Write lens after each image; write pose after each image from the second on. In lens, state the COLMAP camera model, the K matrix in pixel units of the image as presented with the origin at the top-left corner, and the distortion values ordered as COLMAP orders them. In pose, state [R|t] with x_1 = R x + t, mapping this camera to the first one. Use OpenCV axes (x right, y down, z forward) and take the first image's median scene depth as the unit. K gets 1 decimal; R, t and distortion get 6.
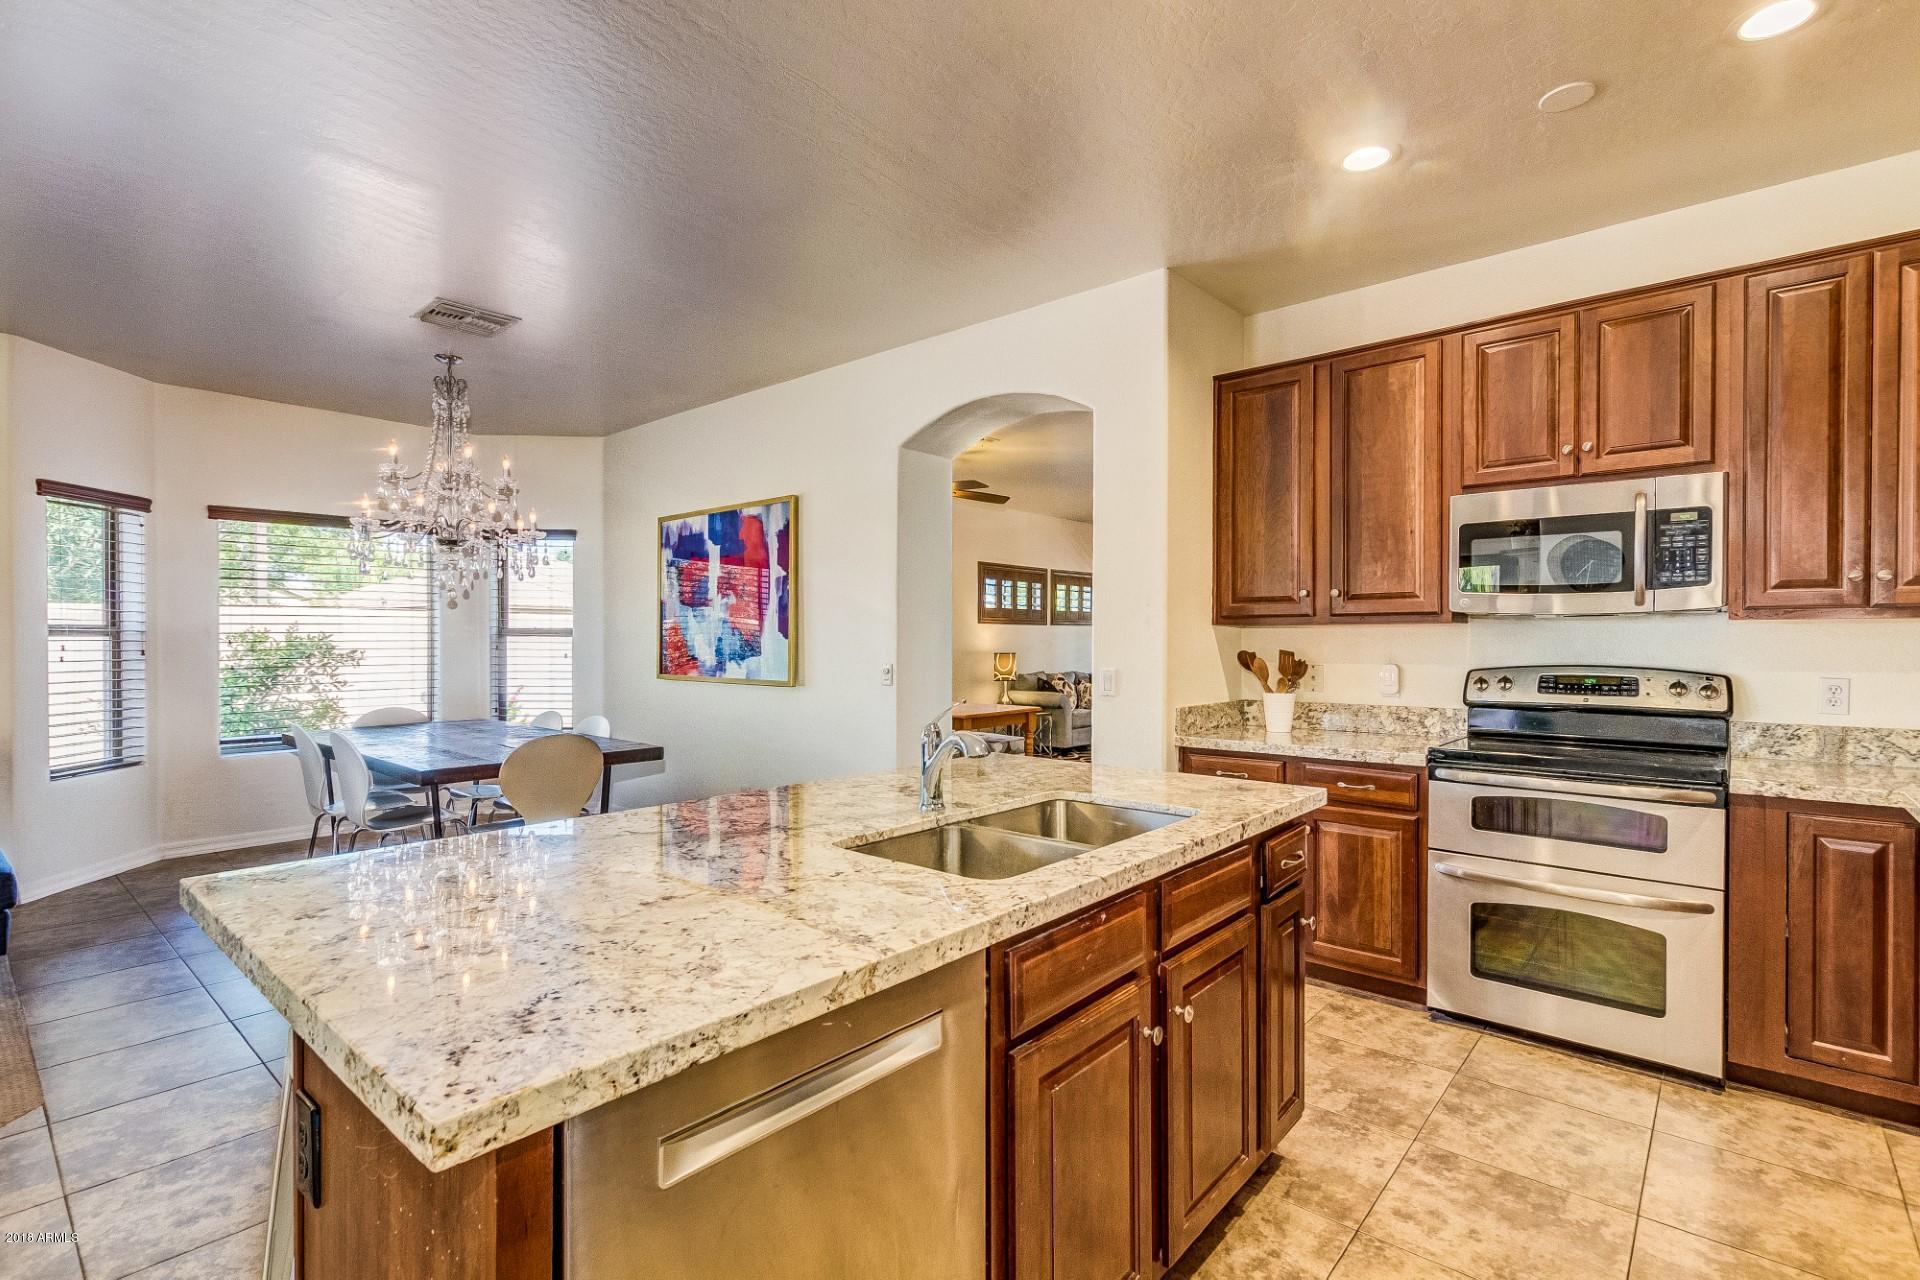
lens RADIAL K [[886.2, 0, 960.0], [0, 886.2, 640.0], [0, 0, 1]] dist [-0.000740, -0.000079]
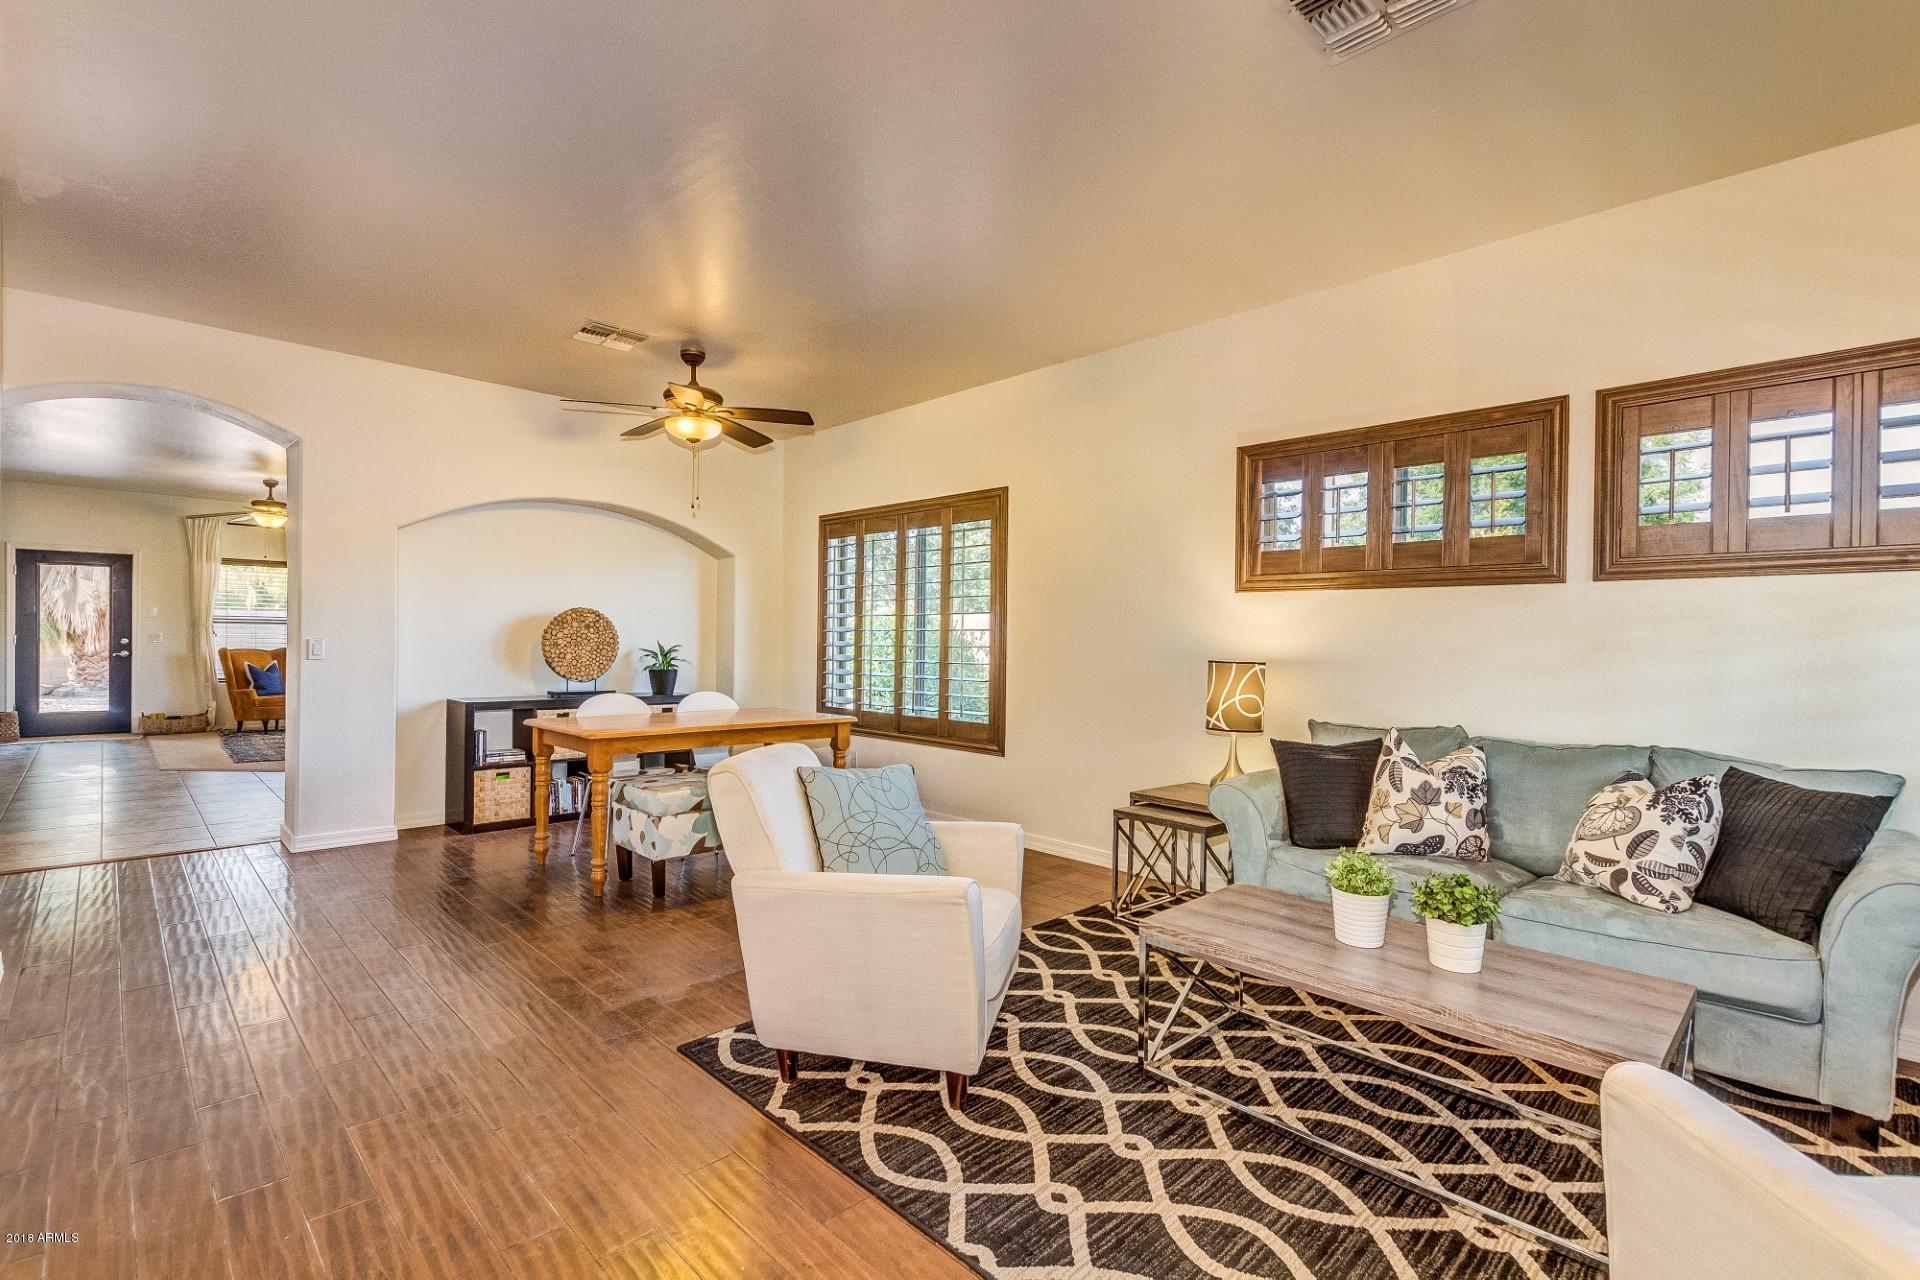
lens RADIAL K [[886.2, 0, 960.0], [0, 886.2, 640.0], [0, 0, 1]] dist [-0.000740, -0.000079]
pose [[-0.086902, -0.001957, -0.996215, 0.433618], [-0.008953, 0.999959, -0.001183, 0.006229], [0.996177, 0.008817, -0.086916, 0.849473]]
